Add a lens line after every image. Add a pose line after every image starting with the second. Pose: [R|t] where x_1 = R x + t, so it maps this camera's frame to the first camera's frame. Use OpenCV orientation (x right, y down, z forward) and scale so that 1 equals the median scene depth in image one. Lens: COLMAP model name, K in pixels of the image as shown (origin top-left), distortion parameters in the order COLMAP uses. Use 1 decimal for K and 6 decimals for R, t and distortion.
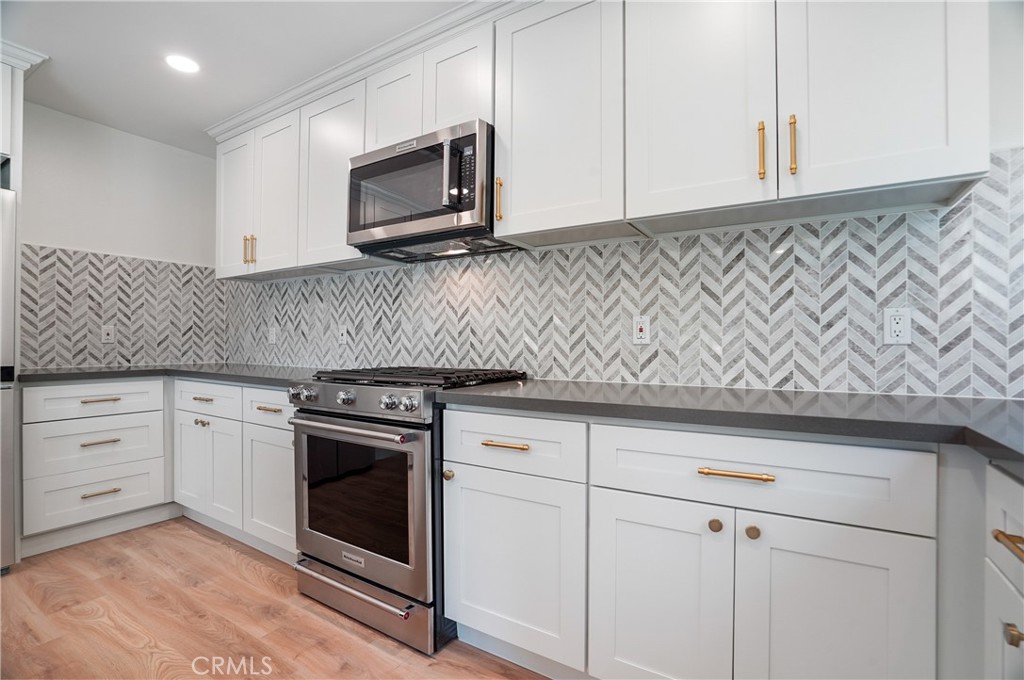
lens RADIAL K [[469.7, 0, 508.0], [0, 469.7, 340.2], [0, 0, 1]] dist [-0.003632, -0.000093]
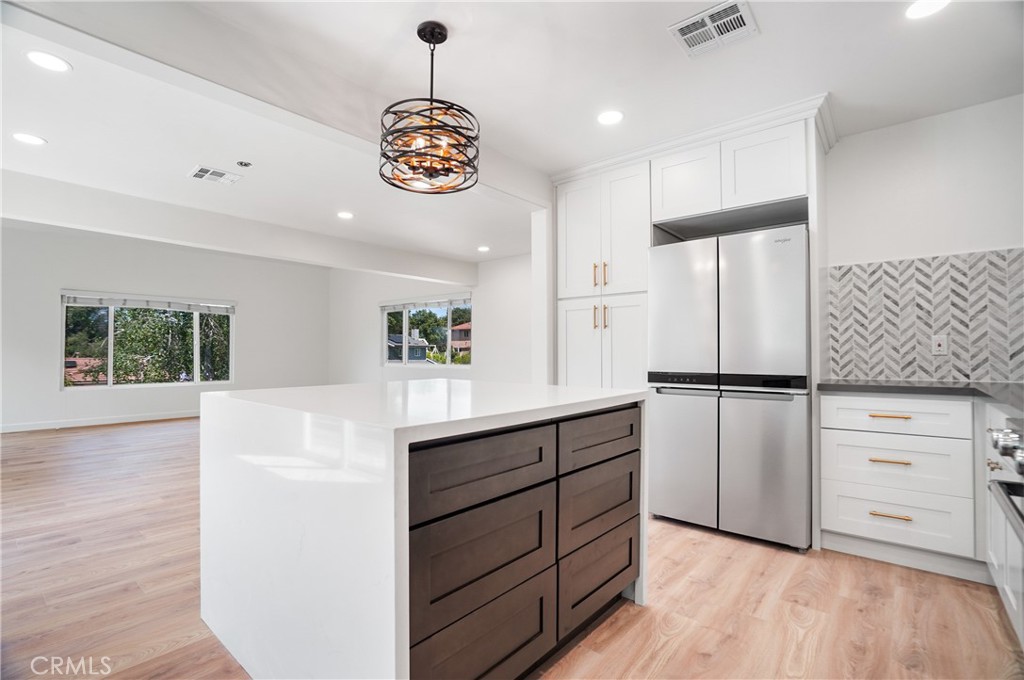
lens RADIAL K [[469.7, 0, 509.5], [0, 469.7, 343.5], [0, 0, 1]] dist [-0.003632, -0.000093]
pose [[-0.121876, -0.026350, -0.992196, 0.136676], [0.010002, 0.999564, -0.027775, 0.000857], [0.992495, -0.013309, -0.121559, 0.307930]]
